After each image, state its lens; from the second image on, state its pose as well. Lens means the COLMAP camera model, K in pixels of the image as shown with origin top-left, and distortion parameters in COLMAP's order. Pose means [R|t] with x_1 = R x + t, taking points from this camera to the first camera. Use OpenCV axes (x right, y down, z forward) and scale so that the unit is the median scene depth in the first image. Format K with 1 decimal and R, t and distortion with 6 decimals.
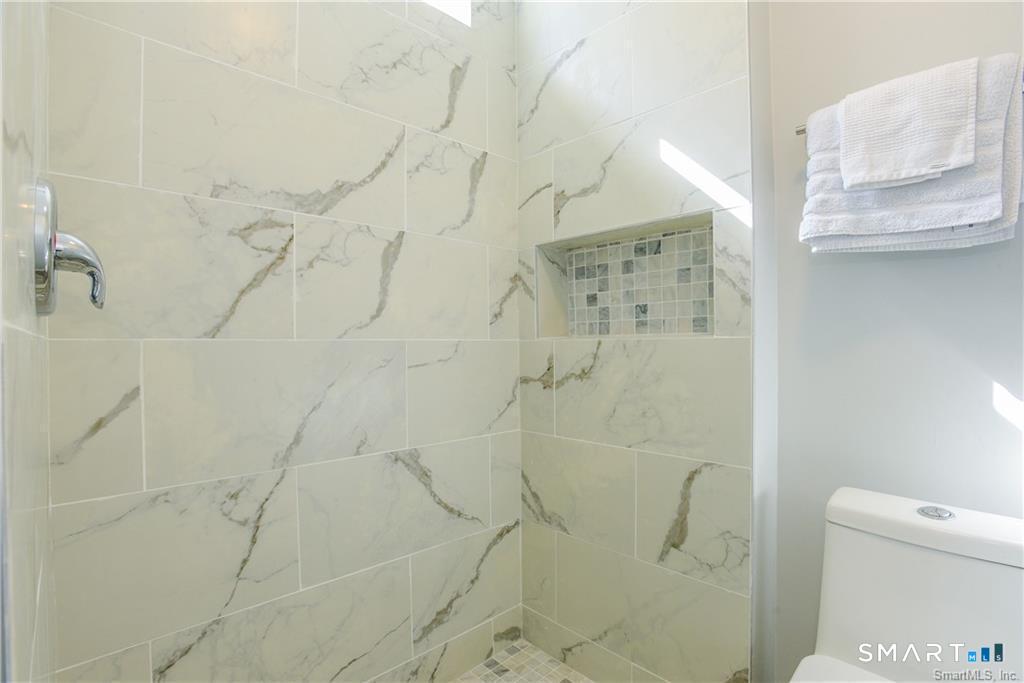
lens RADIAL K [[489.7, 0, 514.9], [0, 489.7, 346.1], [0, 0, 1]] dist [-0.065459, 0.021931]
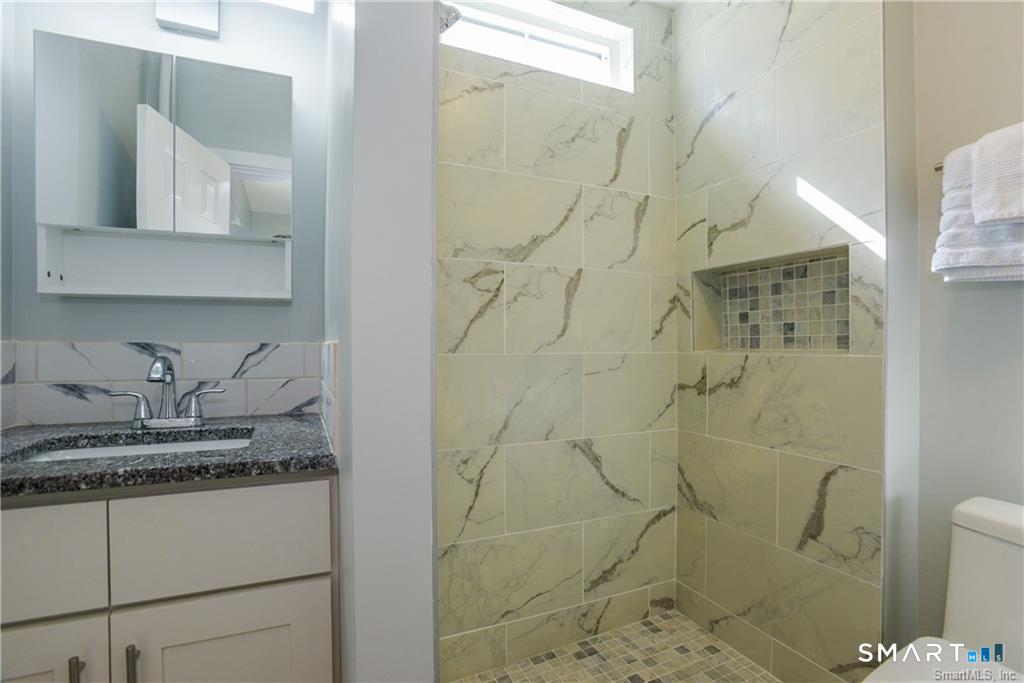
lens RADIAL K [[489.7, 0, 516.4], [0, 489.7, 347.4], [0, 0, 1]] dist [-0.065459, 0.021931]
pose [[0.944225, 0.007277, -0.329219, 0.035161], [-0.006653, 0.999973, 0.003023, -0.030998], [0.329233, -0.000664, 0.944249, -0.275061]]
